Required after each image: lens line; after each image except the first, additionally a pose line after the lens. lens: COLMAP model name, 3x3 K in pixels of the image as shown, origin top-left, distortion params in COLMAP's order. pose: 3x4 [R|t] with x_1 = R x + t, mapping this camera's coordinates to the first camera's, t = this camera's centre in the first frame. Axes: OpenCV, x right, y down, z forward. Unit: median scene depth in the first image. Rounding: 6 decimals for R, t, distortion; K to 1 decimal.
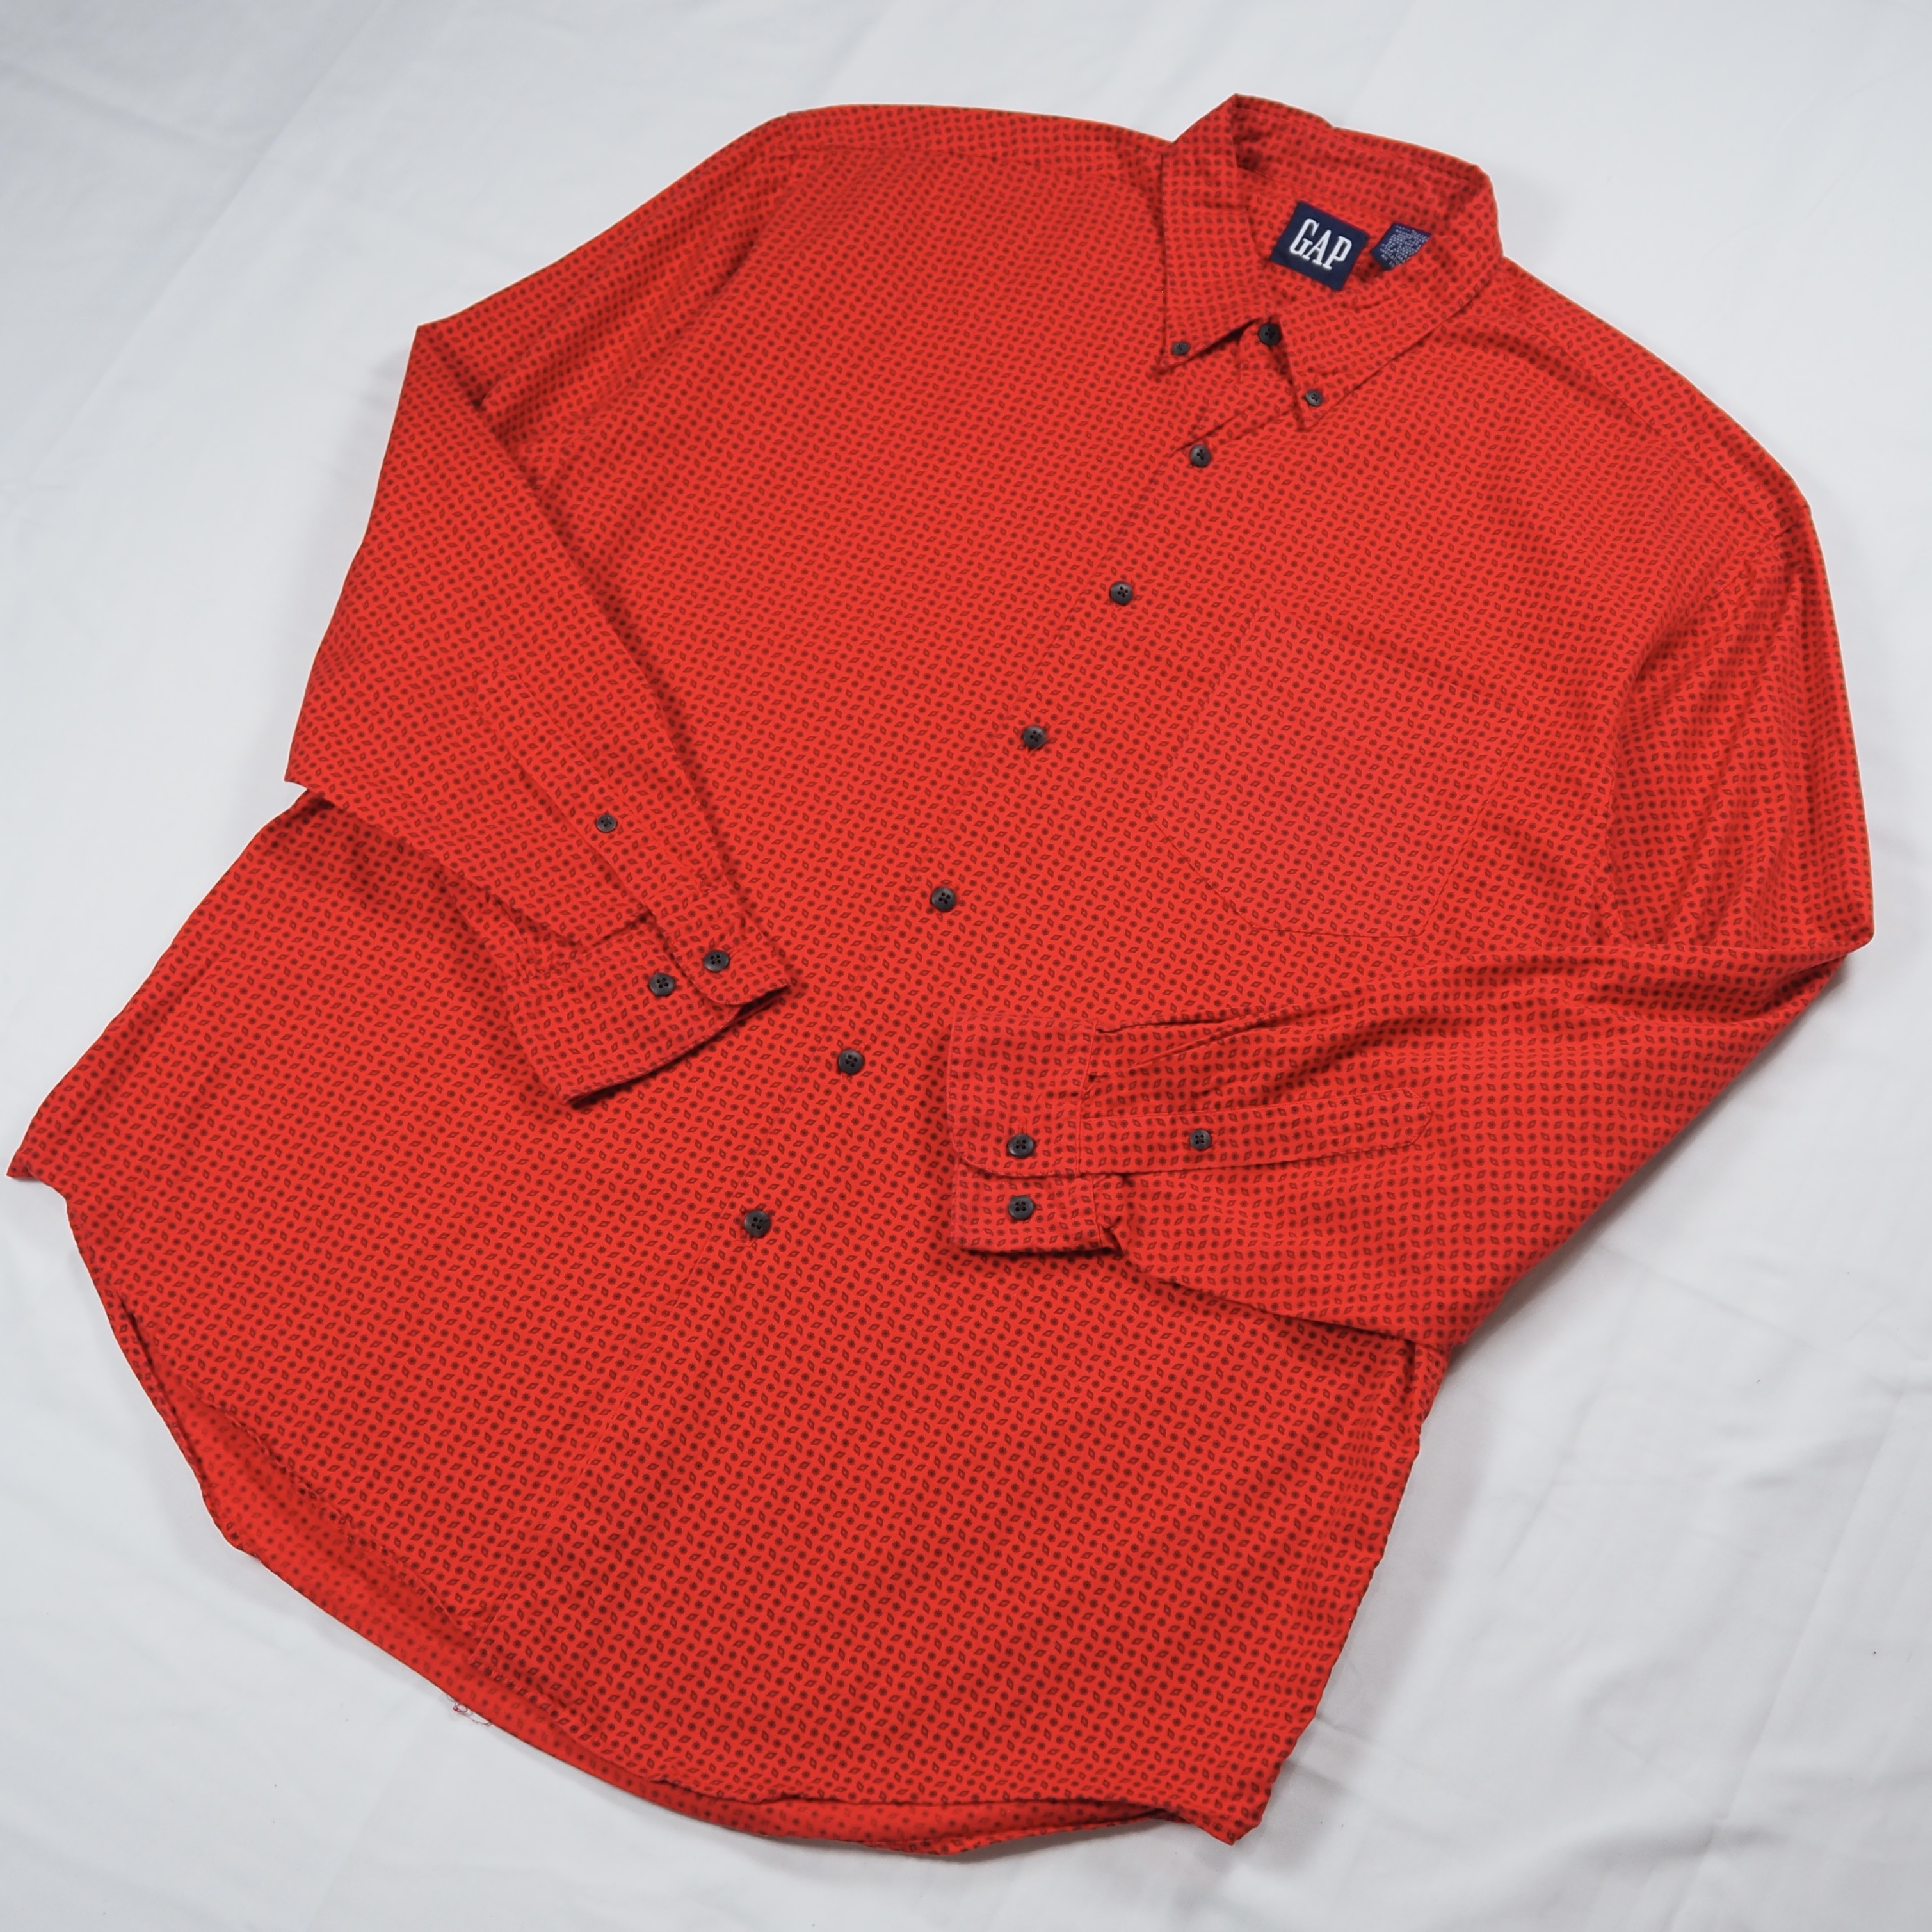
lens RADIAL K [[2932.6, 0, 1035.0], [0, 2932.6, 969.6], [0, 0, 1]] dist [-0.046177, -0.027520]
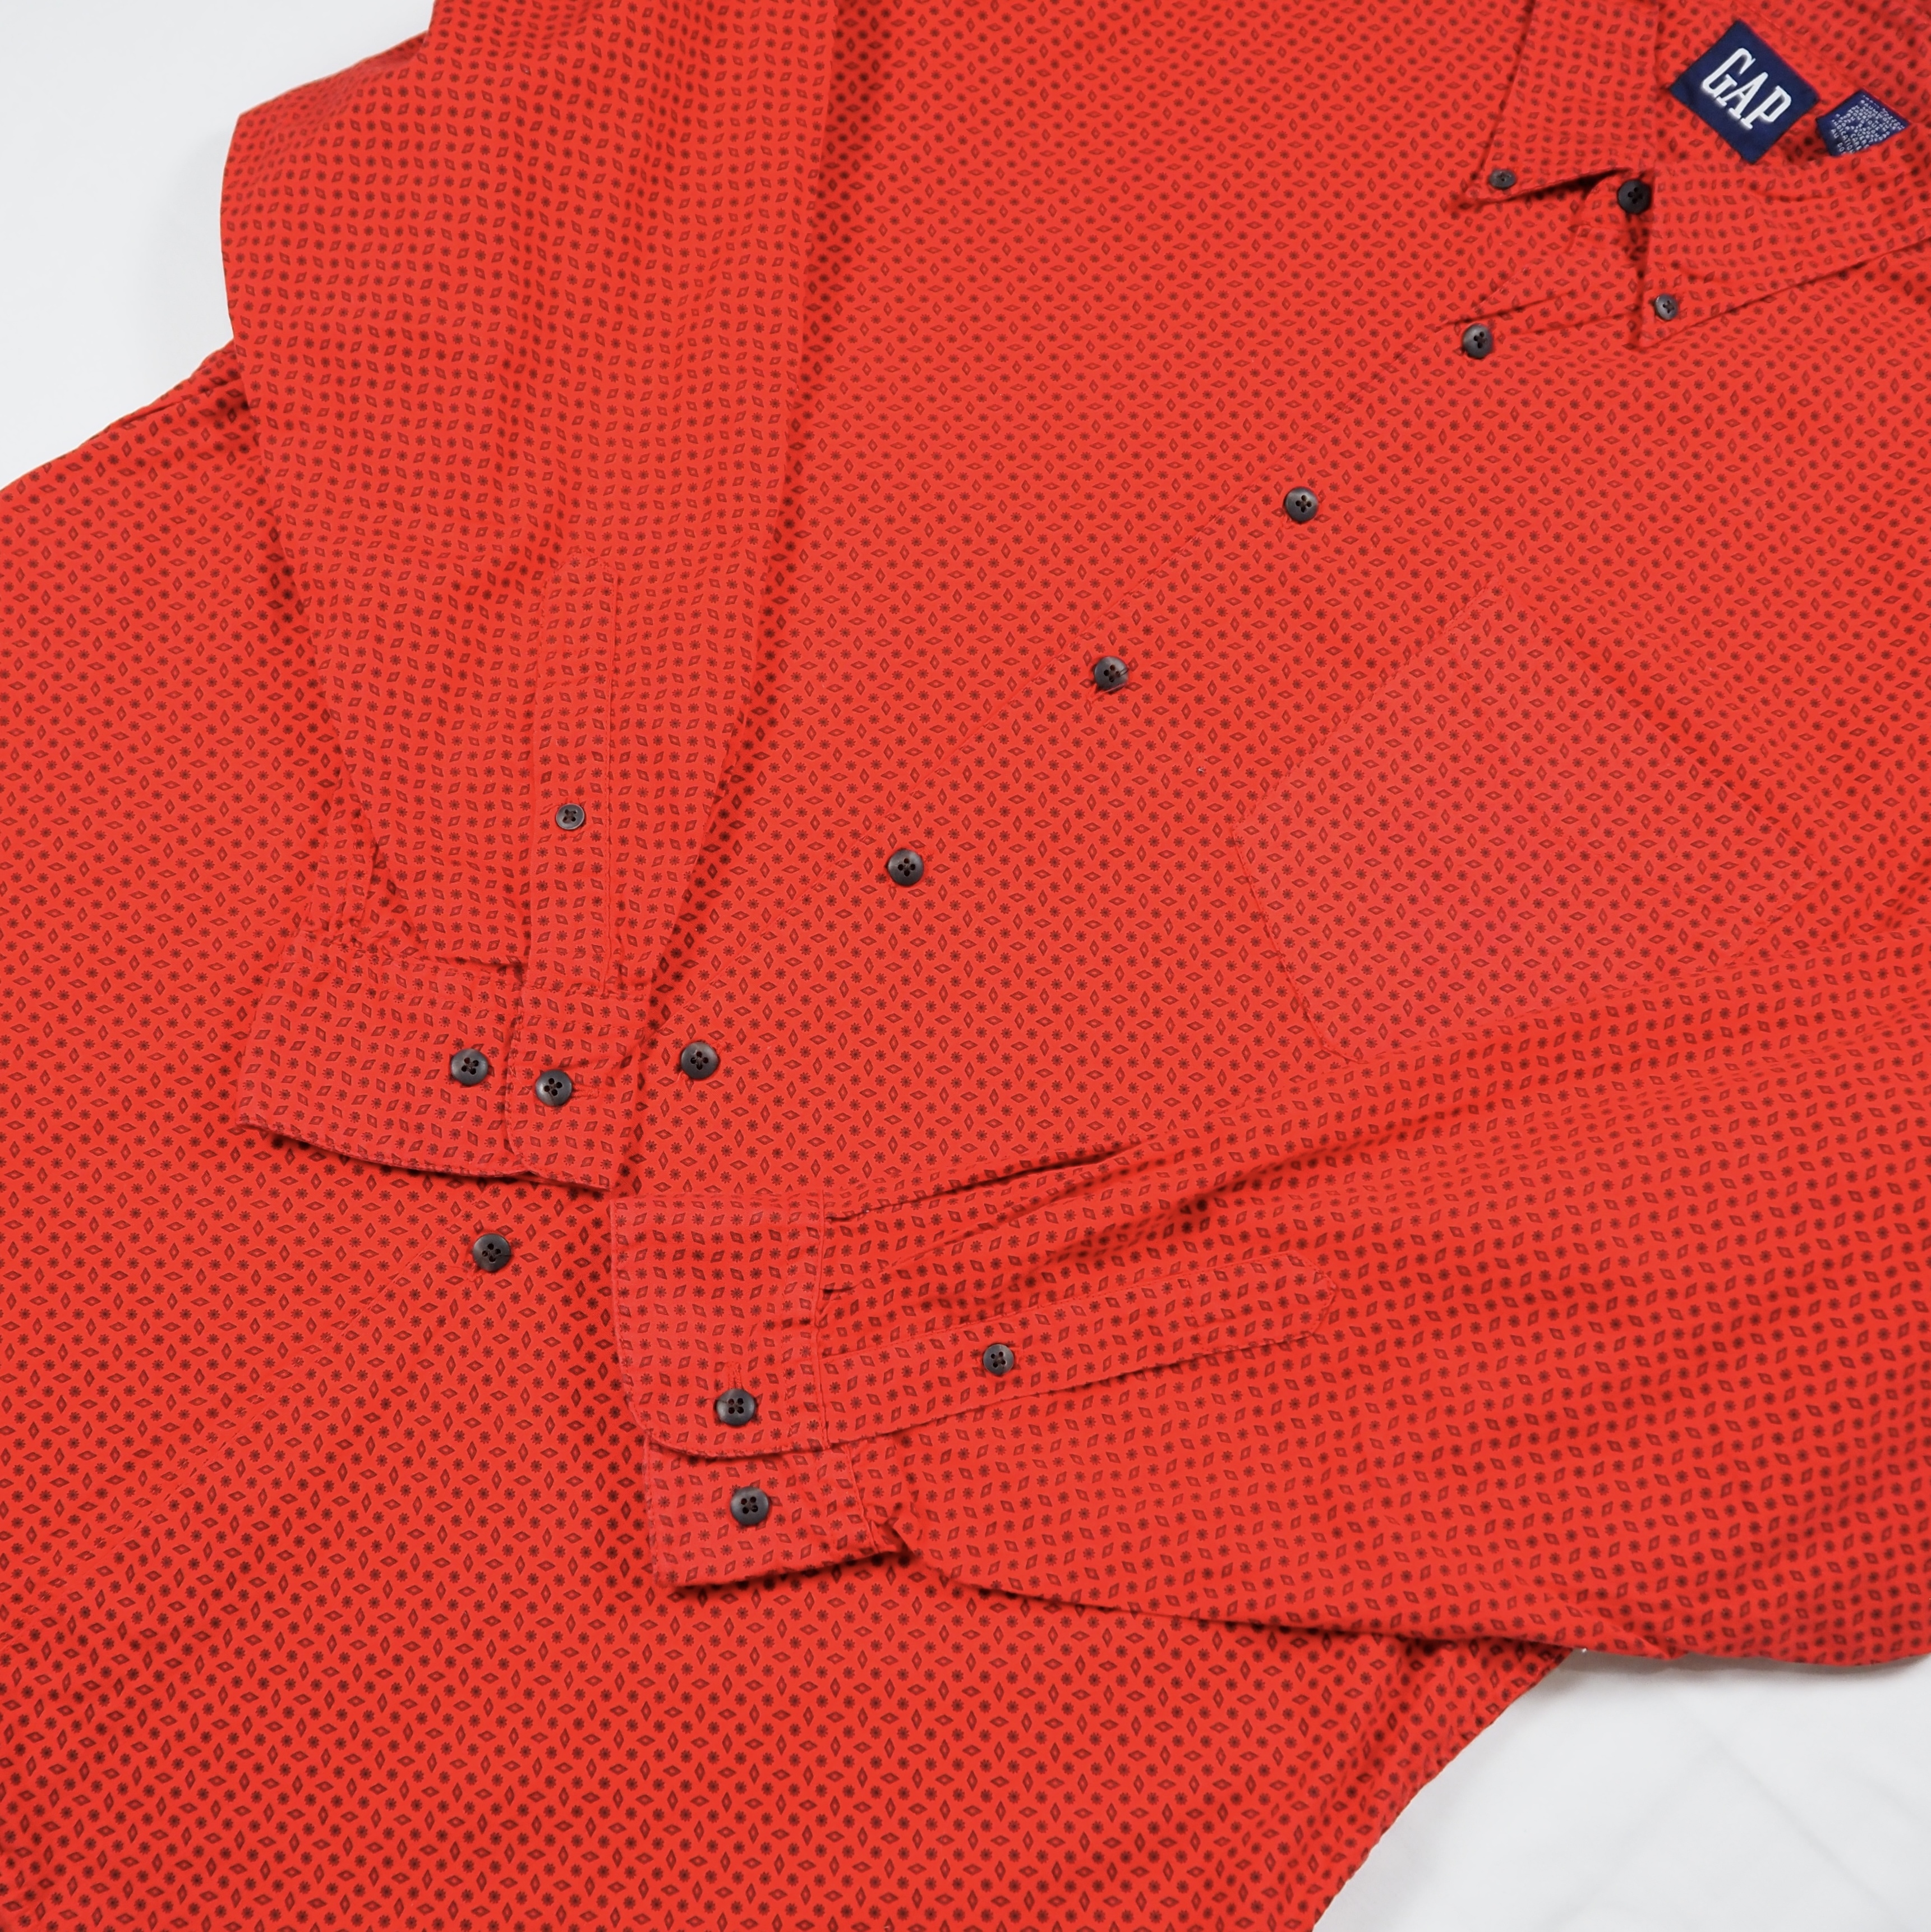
lens RADIAL K [[2455.1, 0, 912.5], [0, 2455.1, 1045.4], [0, 0, 1]] dist [-0.049648, 0.029974]
pose [[0.948128, 0.309430, -0.072848, 0.026493], [-0.295326, 0.942186, 0.158330, -0.080547], [0.117628, -0.128603, 0.984695, 0.451555]]
